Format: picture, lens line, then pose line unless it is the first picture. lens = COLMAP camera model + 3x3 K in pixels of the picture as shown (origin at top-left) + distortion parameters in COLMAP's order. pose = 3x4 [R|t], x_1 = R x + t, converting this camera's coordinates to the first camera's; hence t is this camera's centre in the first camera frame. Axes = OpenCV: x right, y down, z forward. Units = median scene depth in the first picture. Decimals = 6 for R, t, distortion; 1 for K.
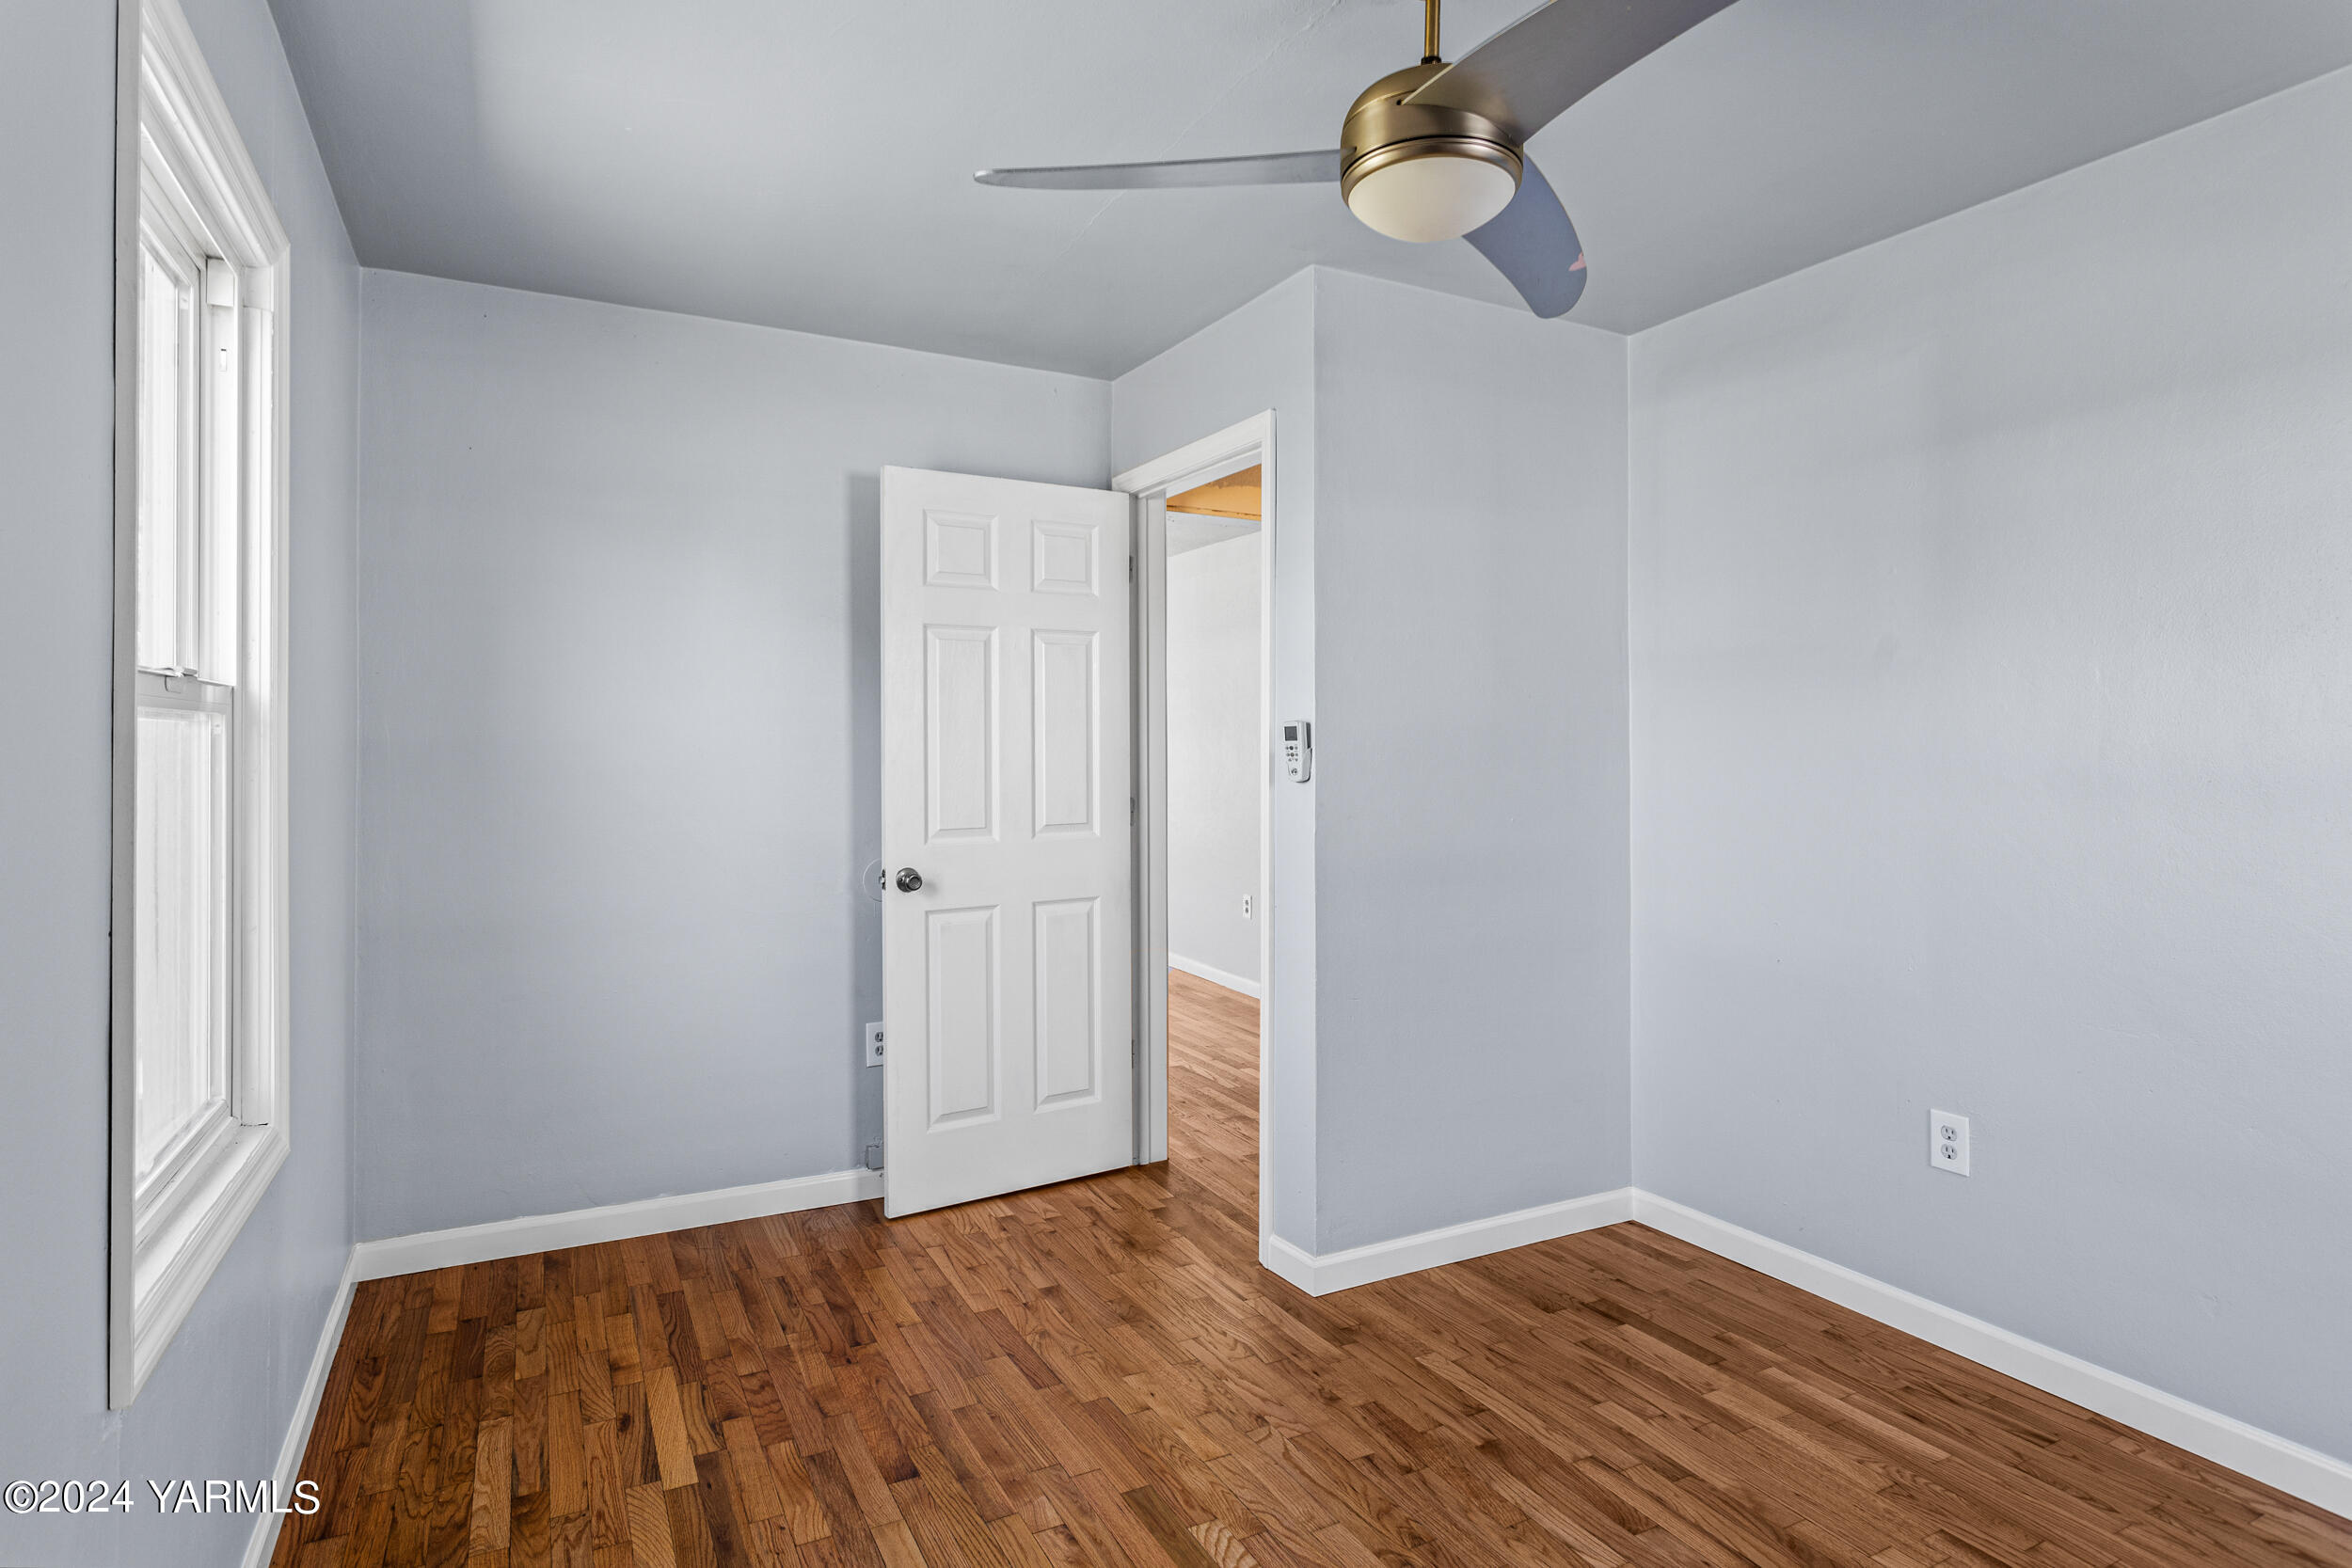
lens RADIAL K [[1206.7, 0, 1175.9], [0, 1206.7, 771.3], [0, 0, 1]] dist [0.002837, 0.002455]
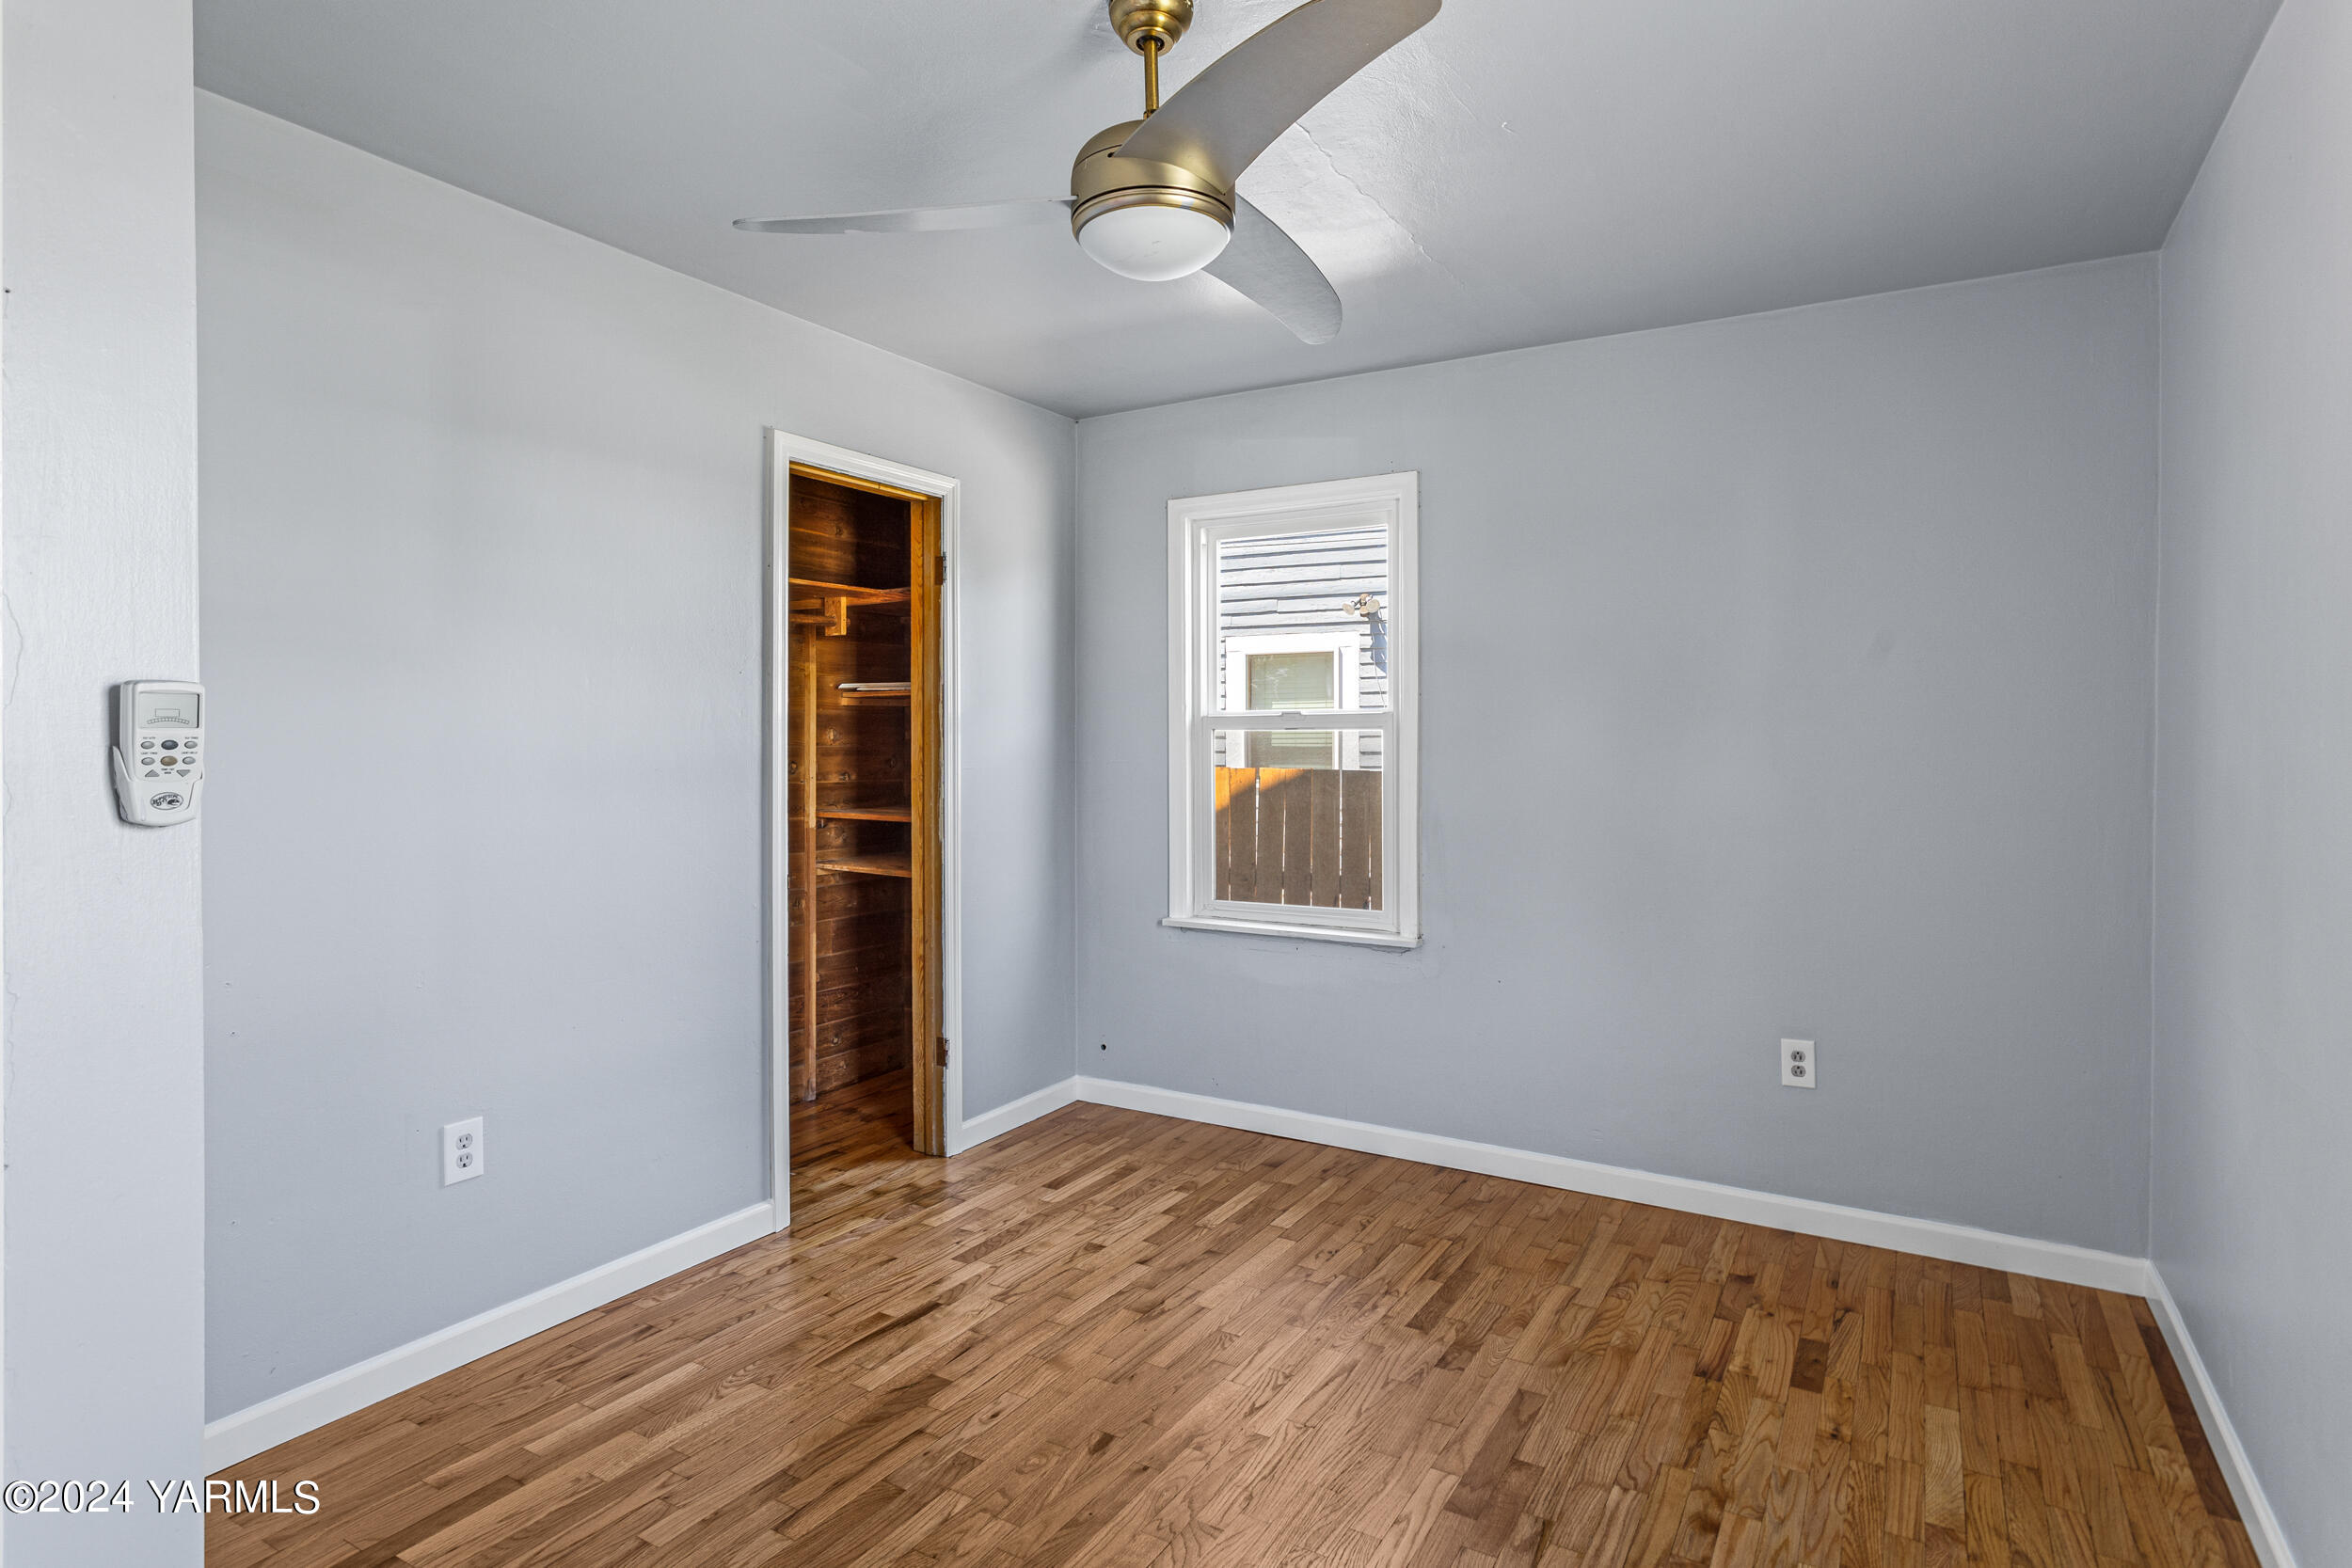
lens RADIAL K [[1206.7, 0, 1176.5], [0, 1206.7, 773.6], [0, 0, 1]] dist [0.002837, 0.002455]
pose [[-0.518539, -0.016848, 0.854888, -0.538554], [0.007660, 0.999674, 0.024348, -0.017556], [-0.855020, 0.019174, -0.518241, 1.122416]]
